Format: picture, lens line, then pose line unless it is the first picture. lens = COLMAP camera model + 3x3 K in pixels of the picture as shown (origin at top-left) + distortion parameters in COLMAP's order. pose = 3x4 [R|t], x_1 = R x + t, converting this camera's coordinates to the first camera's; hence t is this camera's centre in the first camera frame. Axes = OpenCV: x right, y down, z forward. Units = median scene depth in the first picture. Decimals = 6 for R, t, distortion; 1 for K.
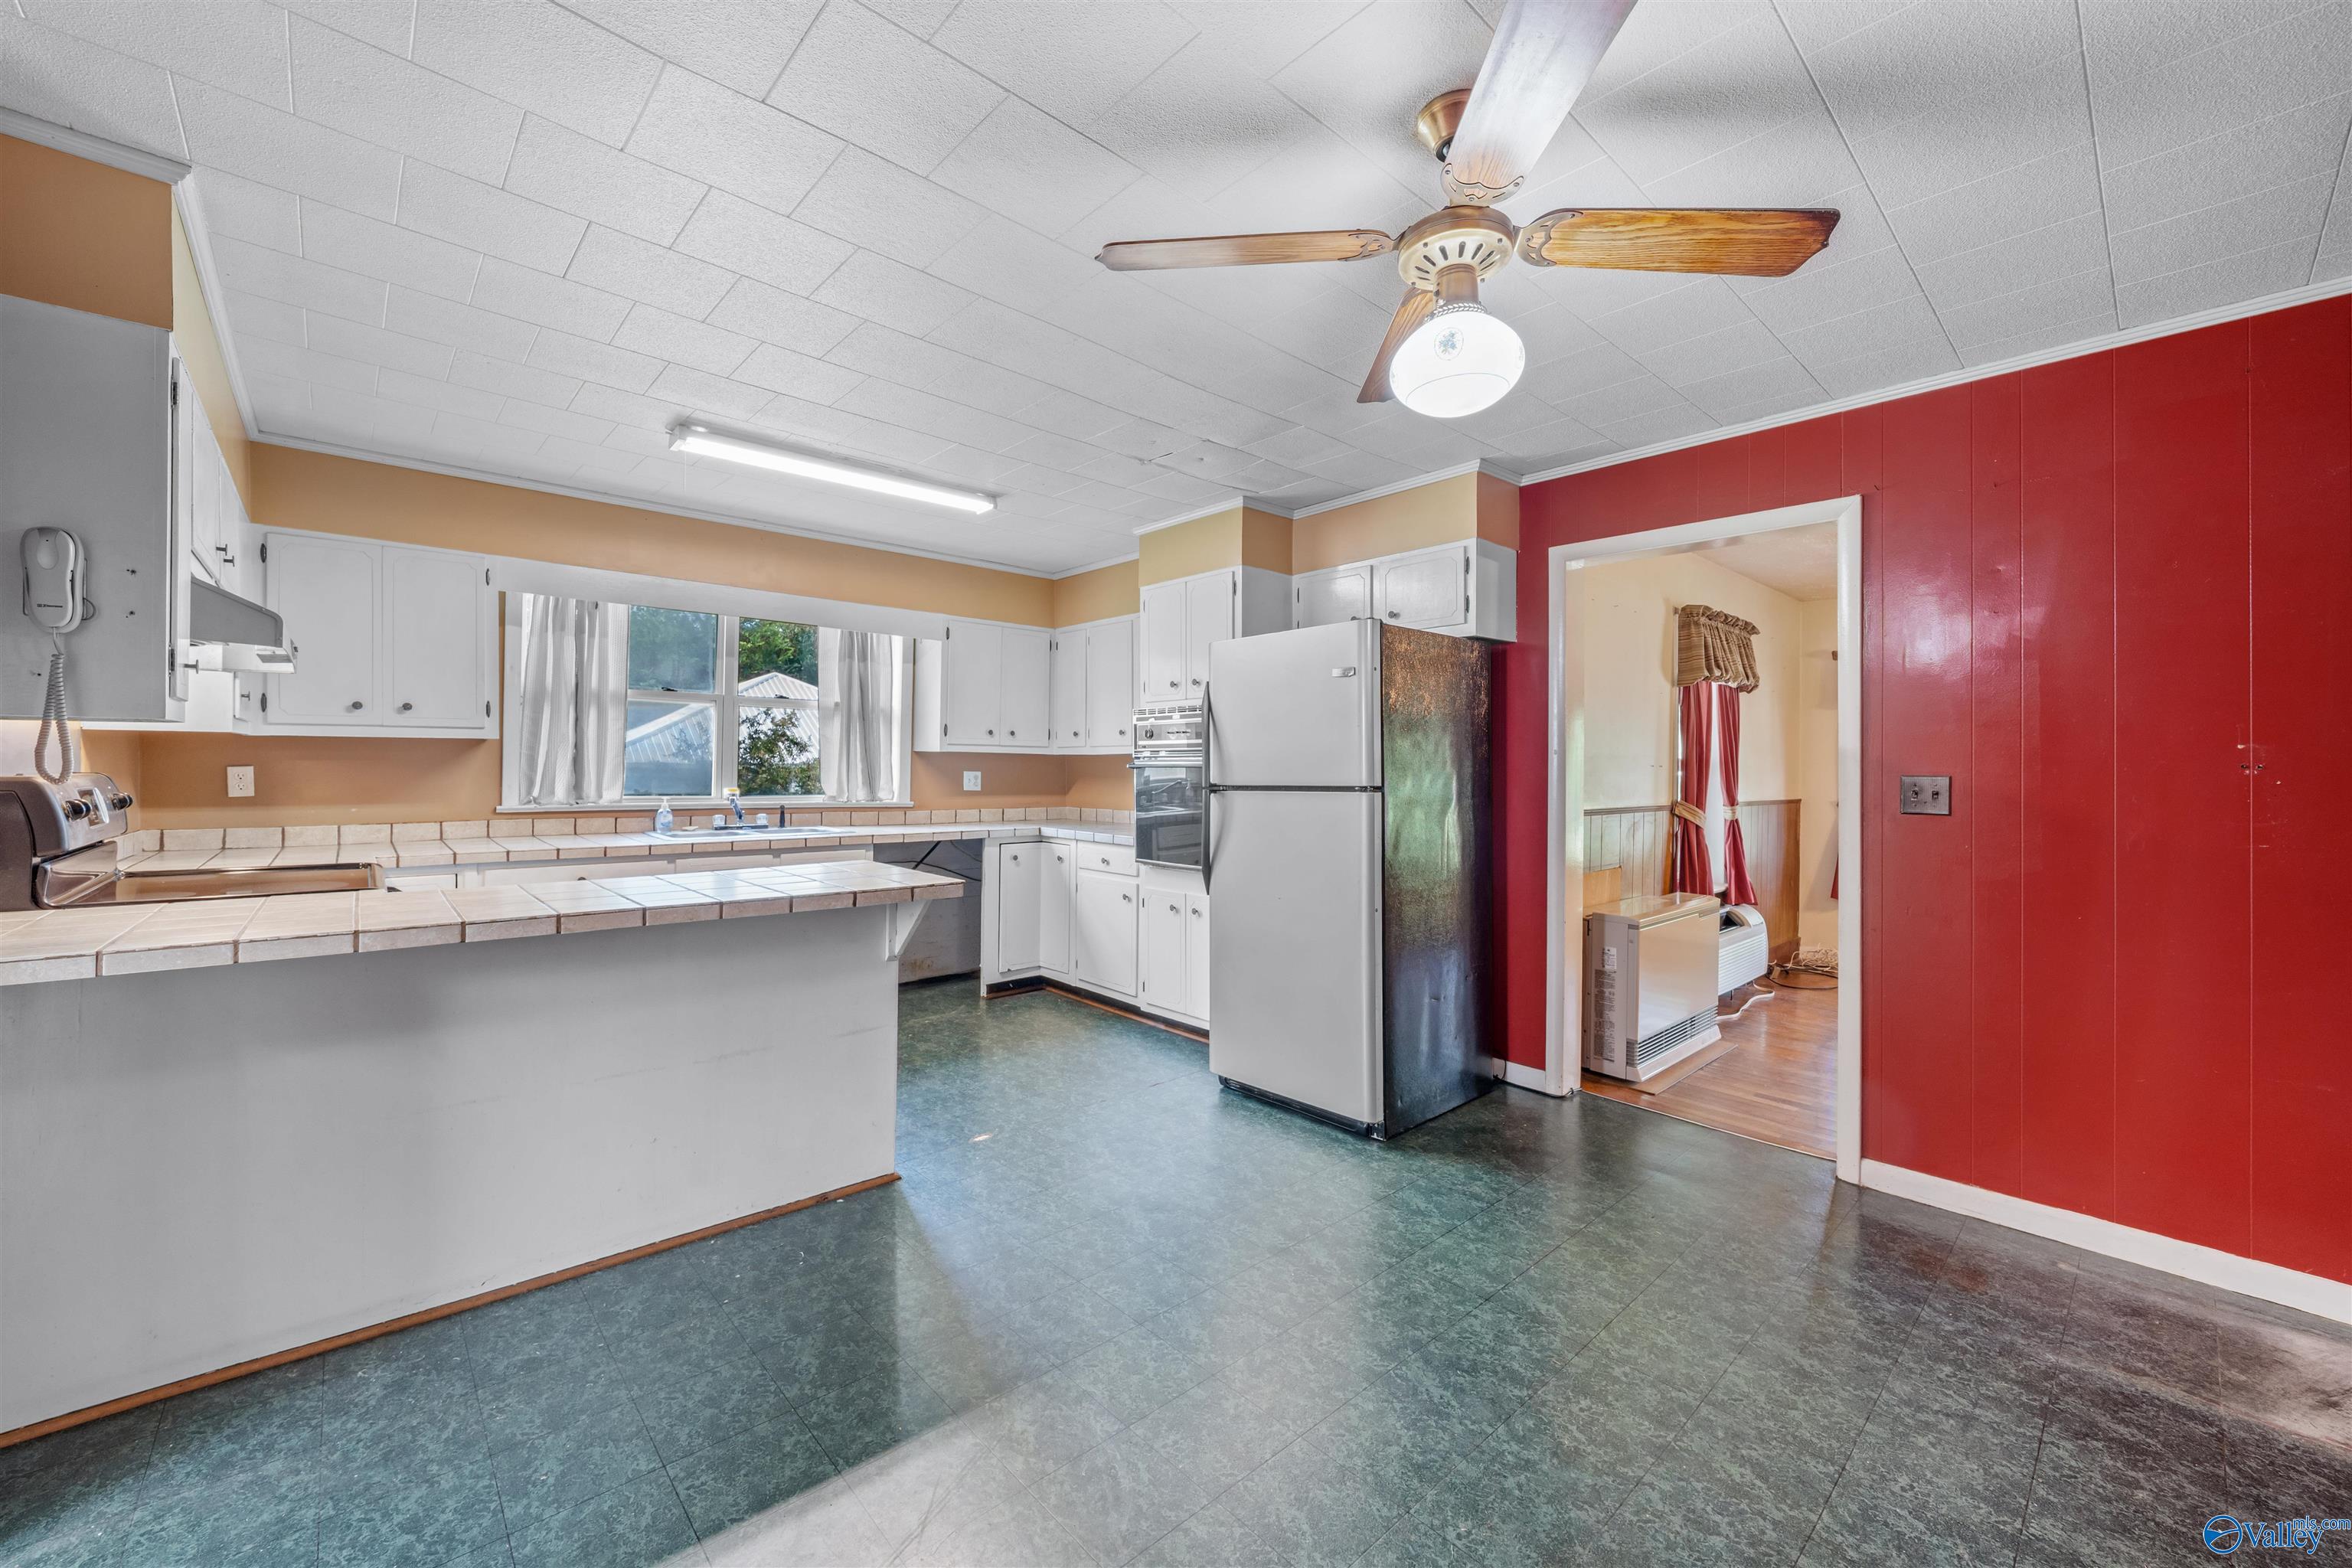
lens RADIAL K [[920.3, 0, 1172.6], [0, 920.3, 764.4], [0, 0, 1]] dist [-0.002648, -0.000227]
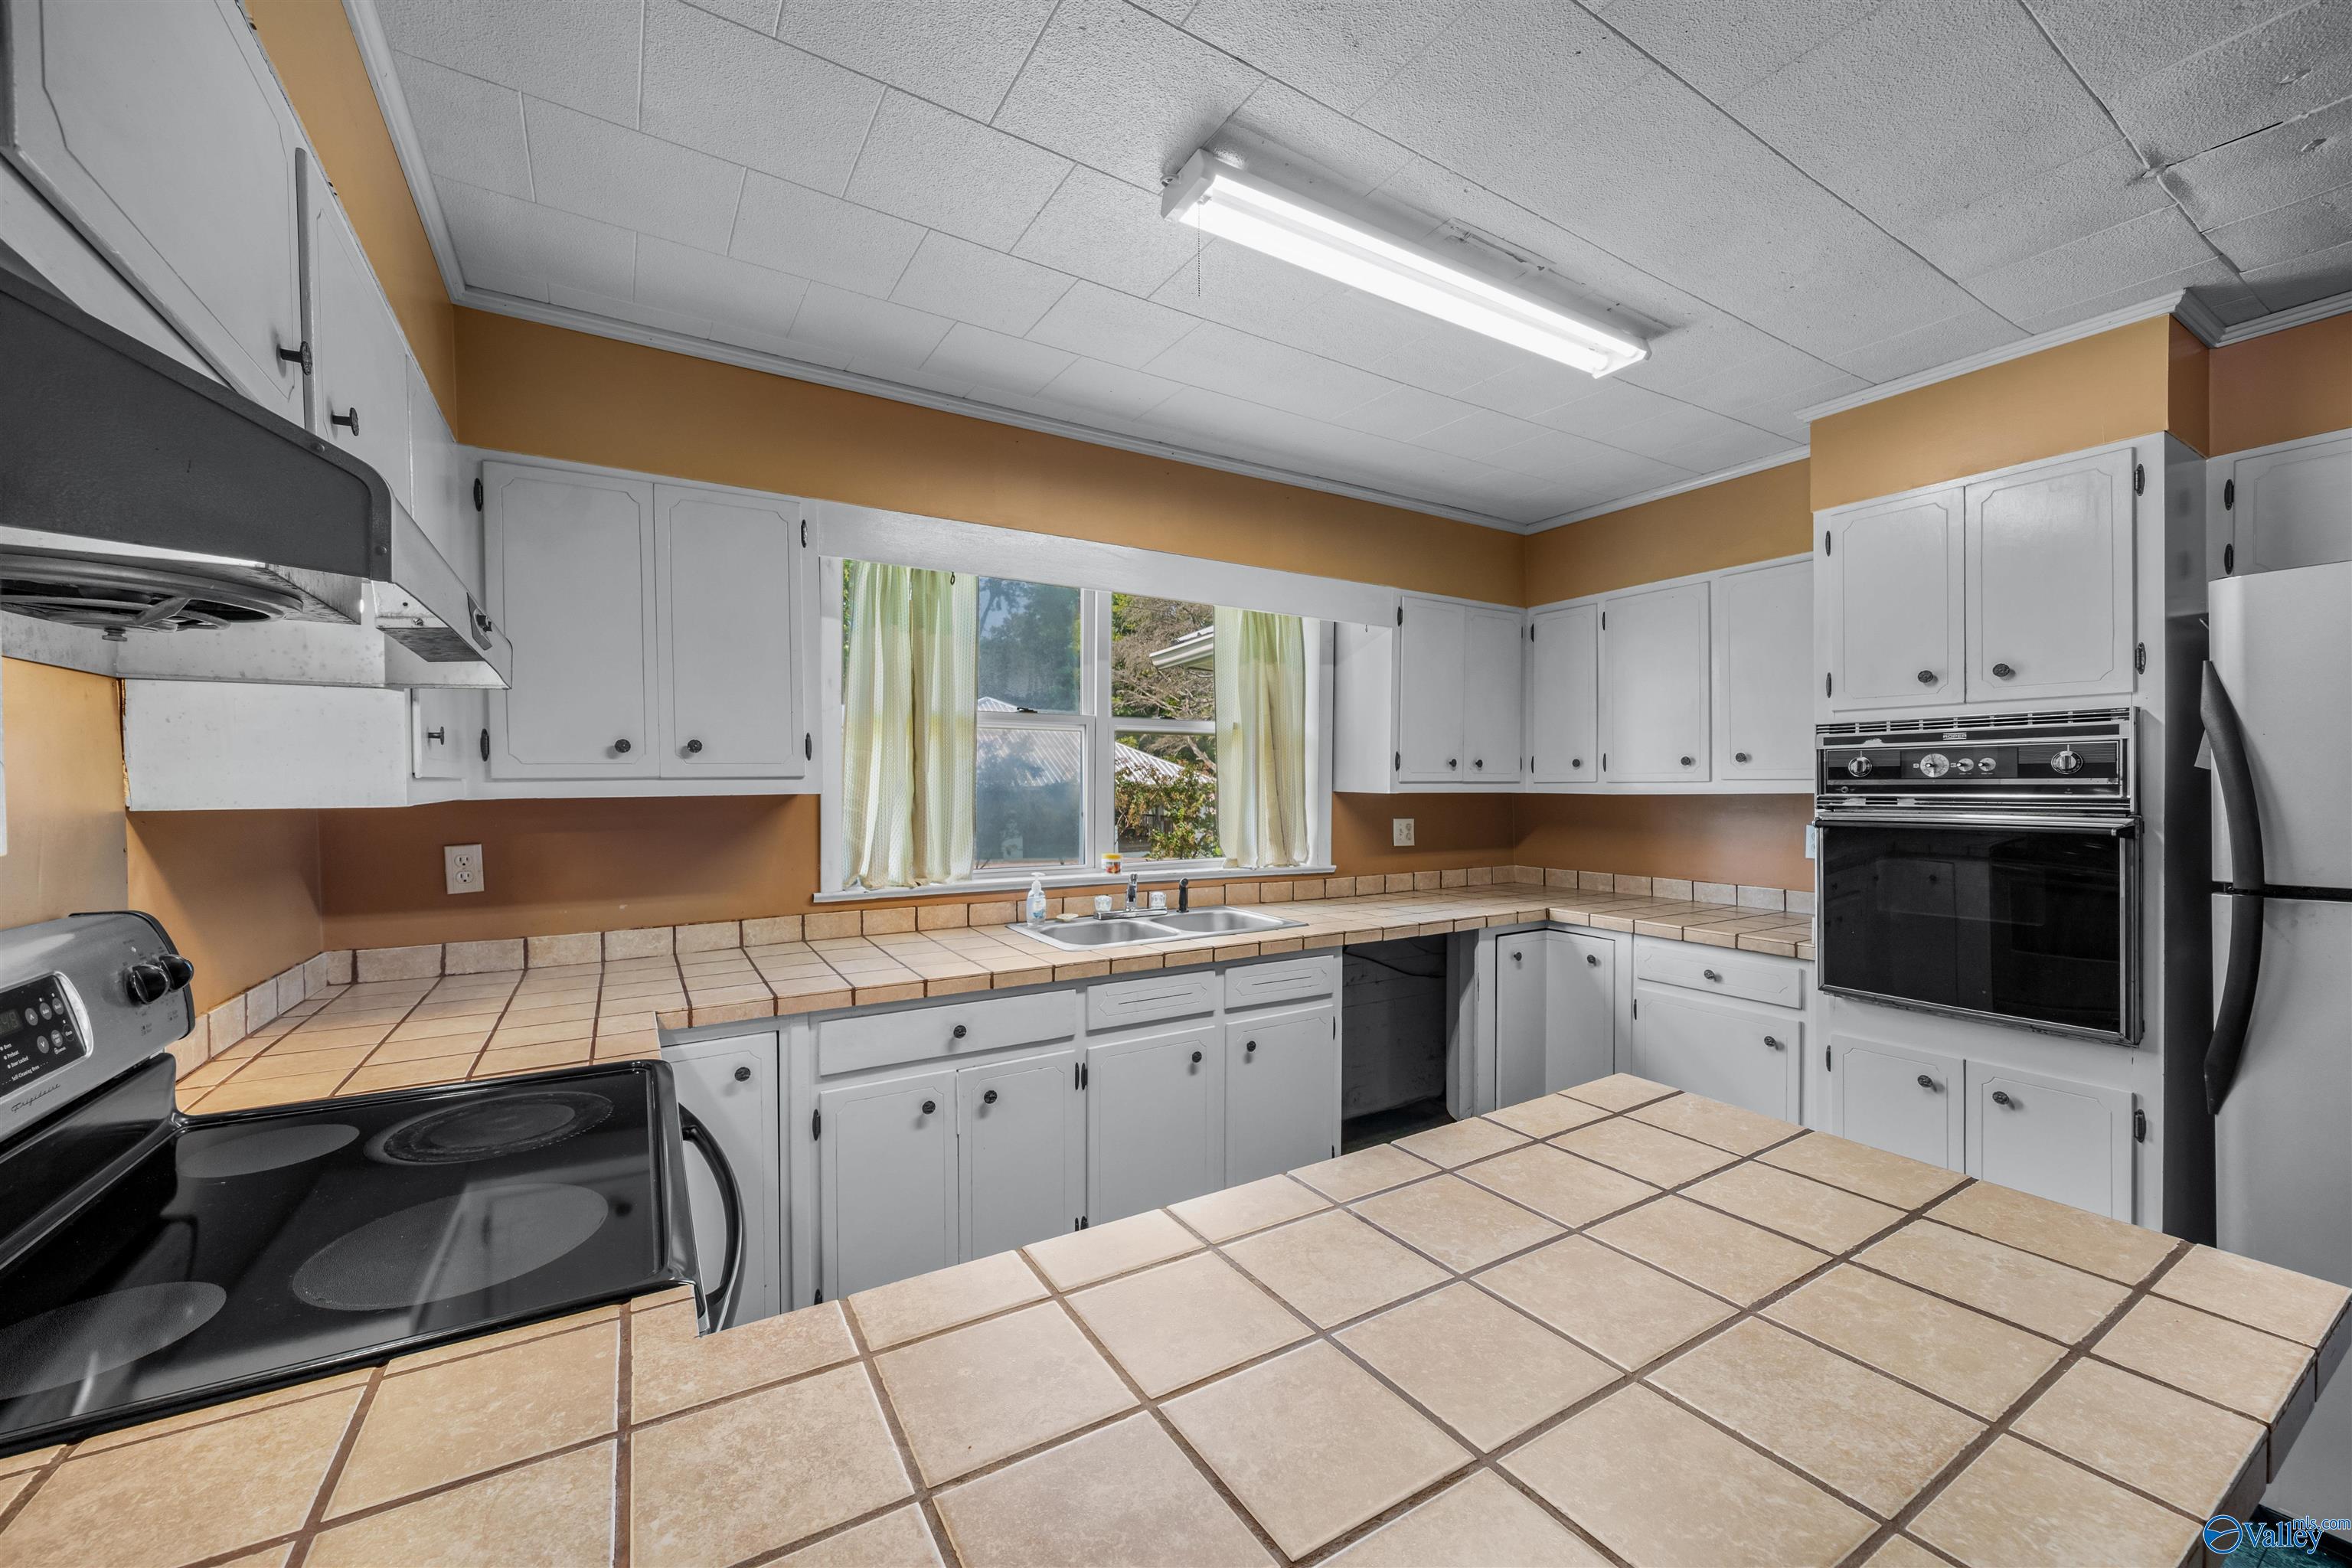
lens RADIAL K [[920.3, 0, 1186.0], [0, 920.3, 800.8], [0, 0, 1]] dist [-0.002648, -0.000227]
pose [[0.983080, -0.007699, -0.183014, -0.321663], [0.011684, 0.999717, 0.020705, -0.027953], [0.182802, -0.022493, 0.982892, 0.368181]]
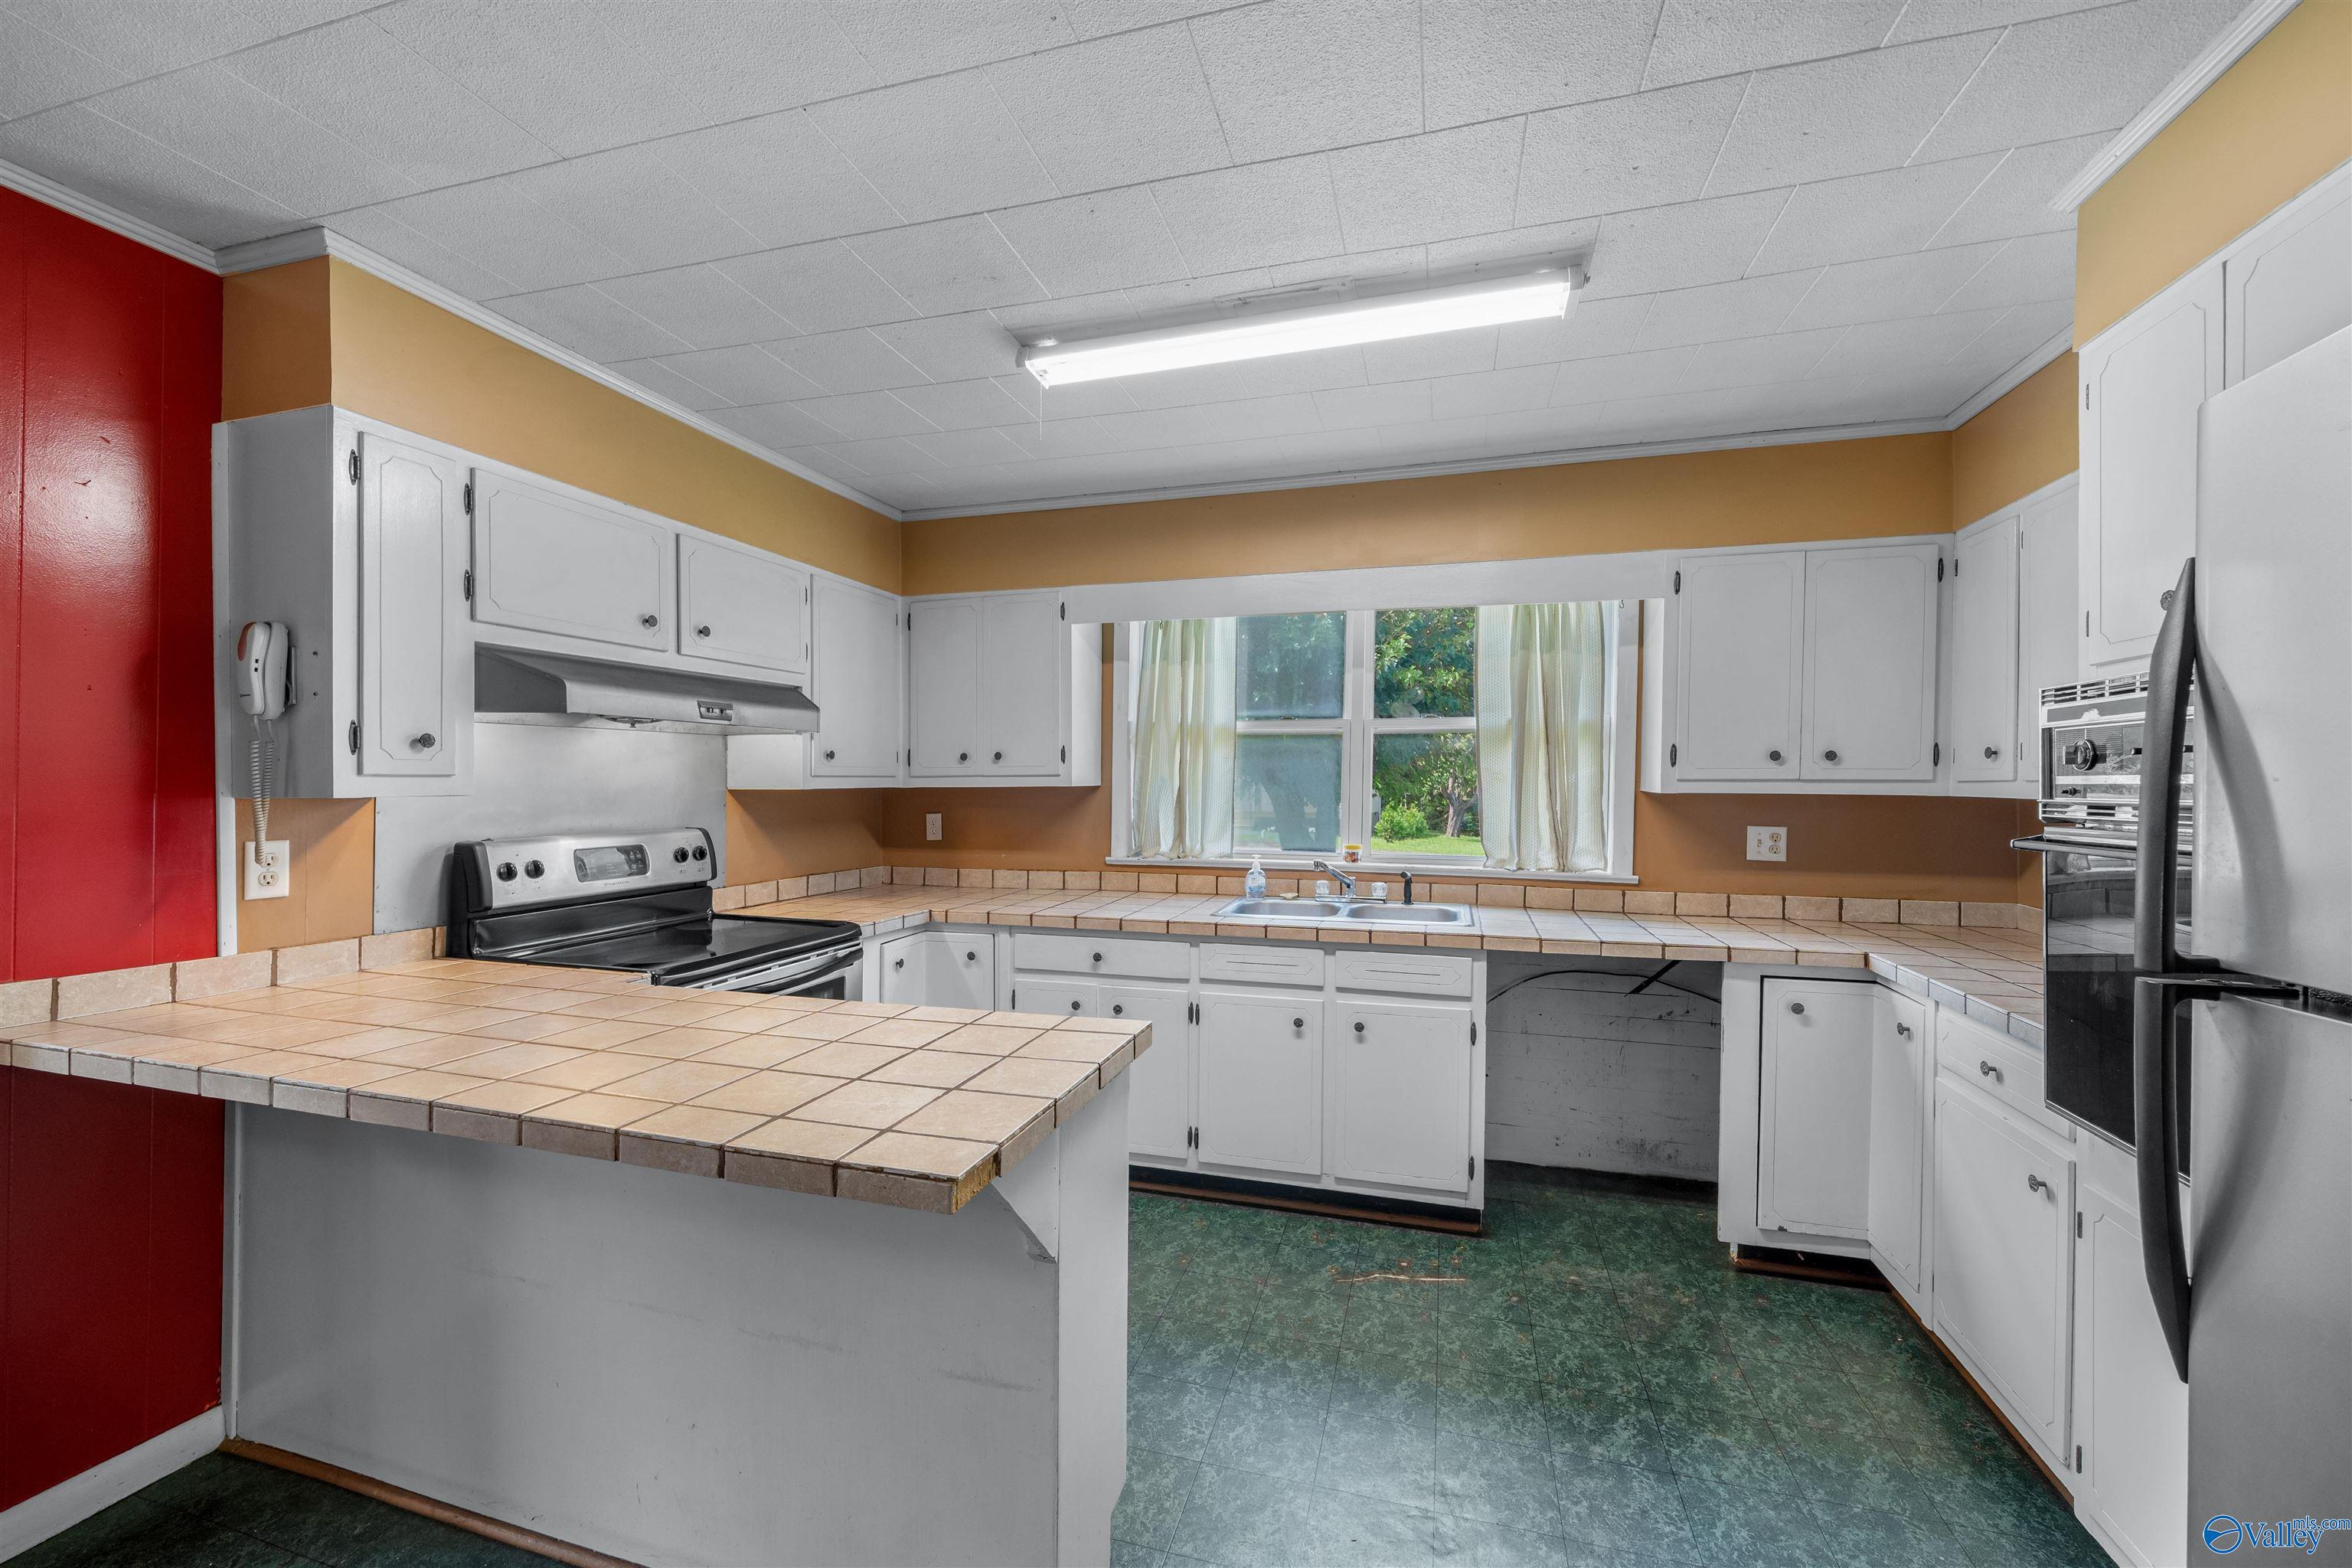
lens RADIAL K [[920.3, 0, 1181.4], [0, 920.3, 794.4], [0, 0, 1]] dist [-0.002648, -0.000227]
pose [[0.520989, 0.003243, -0.853557, 0.090560], [0.004354, 0.999970, 0.006456, -0.021449], [0.853552, -0.007080, 0.520959, 0.524752]]
